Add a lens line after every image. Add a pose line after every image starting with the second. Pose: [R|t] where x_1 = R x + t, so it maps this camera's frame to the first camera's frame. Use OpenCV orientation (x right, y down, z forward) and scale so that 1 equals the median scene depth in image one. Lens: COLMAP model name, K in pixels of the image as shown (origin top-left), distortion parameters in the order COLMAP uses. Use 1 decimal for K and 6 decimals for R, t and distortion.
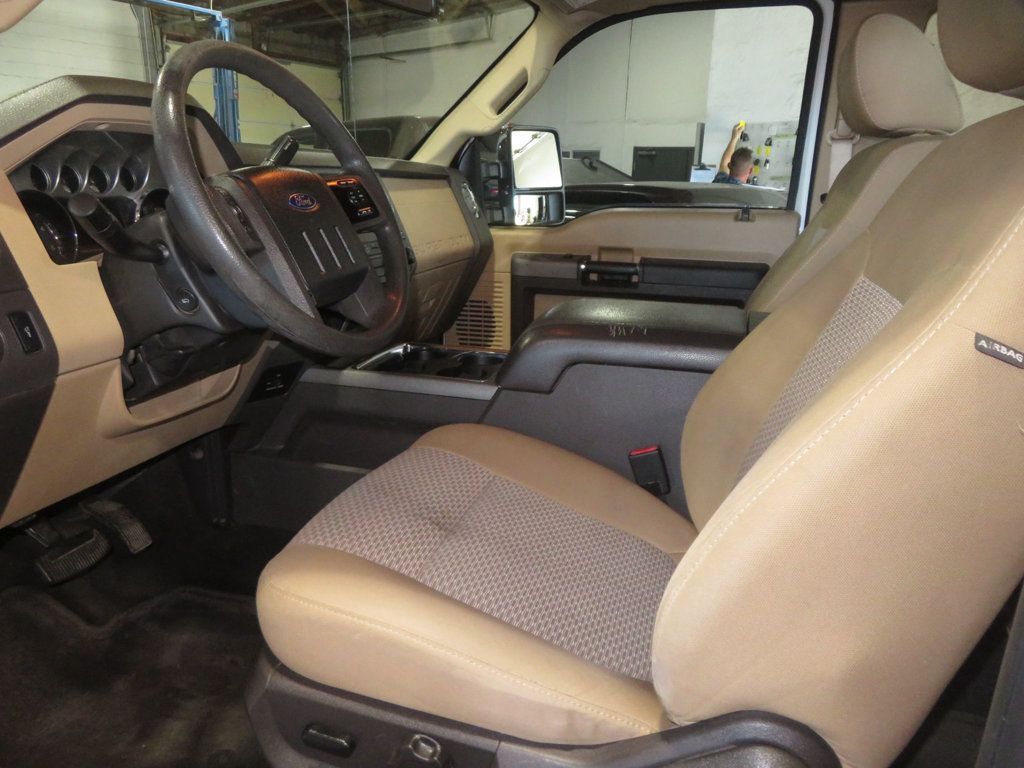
lens RADIAL K [[733.8, 0, 512.0], [0, 733.8, 384.0], [0, 0, 1]] dist [-0.019291, 0.006691]
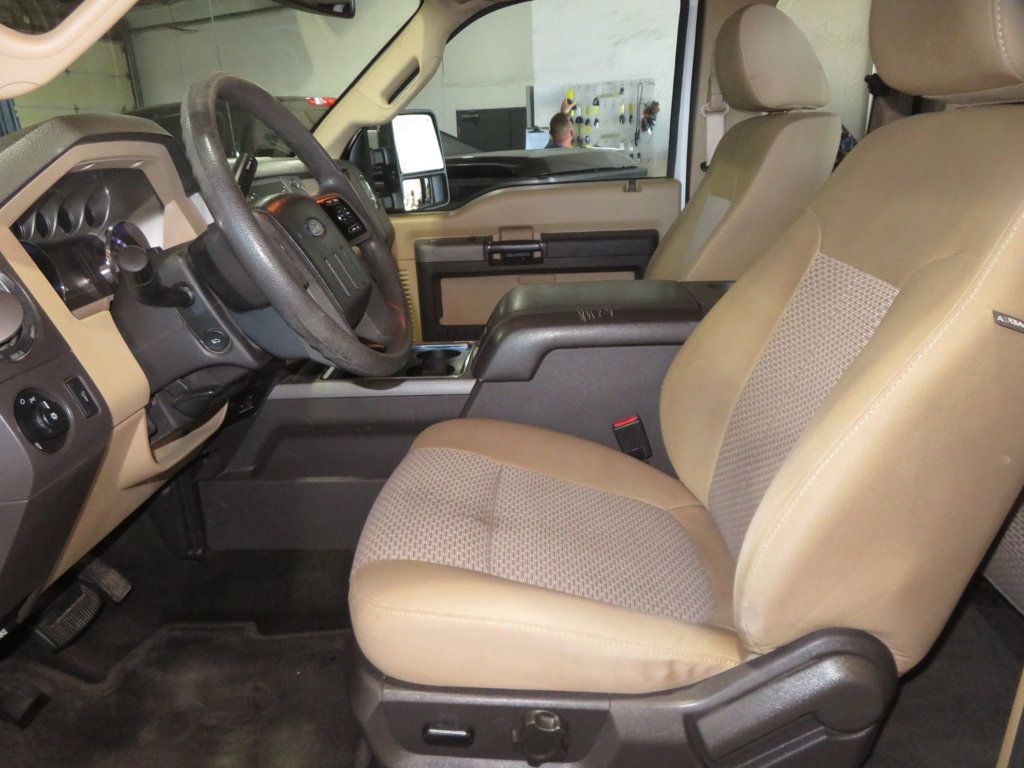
lens RADIAL K [[734.9, 0, 512.0], [0, 734.9, 384.0], [0, 0, 1]] dist [-0.023098, 0.007727]
pose [[0.970020, -0.129627, 0.205566, -0.110544], [0.120293, 0.991082, 0.057327, -0.026579], [-0.211164, -0.030880, 0.976963, -0.019902]]
